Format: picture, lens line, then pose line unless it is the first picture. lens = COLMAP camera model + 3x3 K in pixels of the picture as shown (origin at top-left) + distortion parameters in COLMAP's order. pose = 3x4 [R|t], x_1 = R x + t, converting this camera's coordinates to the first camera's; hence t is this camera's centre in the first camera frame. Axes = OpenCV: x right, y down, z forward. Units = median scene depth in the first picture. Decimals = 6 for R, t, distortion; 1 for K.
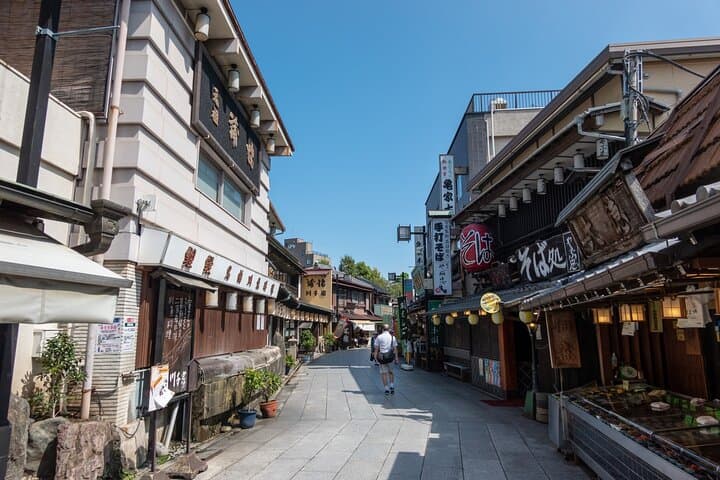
lens RADIAL K [[510.3, 0, 360.0], [0, 510.3, 240.0], [0, 0, 1]] dist [0.029806, -0.001018]
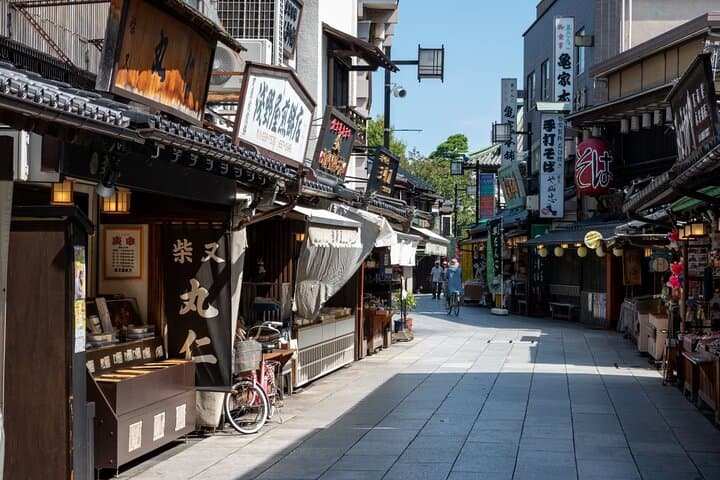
lens RADIAL K [[1374.7, 0, 361.6], [0, 1374.7, 265.0], [0, 0, 1]] dist [-0.017618, -0.085147]
pose [[0.999509, 0.012714, 0.028647, -0.175326], [-0.017457, 0.984951, 0.171952, -0.167932], [-0.026030, -0.172367, 0.984689, -1.003746]]
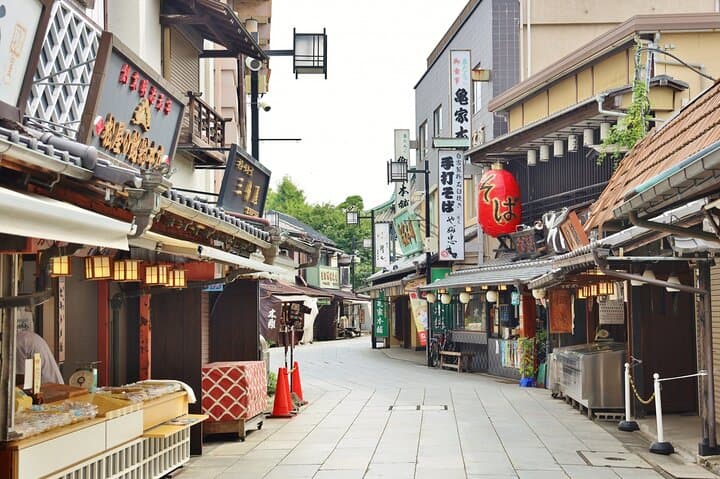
lens RADIAL K [[1191.7, 0, 360.0], [0, 1191.7, 239.5], [0, 0, 1]] dist [0.111519, -0.033310]
pose [[0.994896, 0.001115, 0.100895, -0.131931], [-0.012190, 0.993944, 0.109213, -0.101009], [-0.100162, -0.109886, 0.988885, -0.623747]]
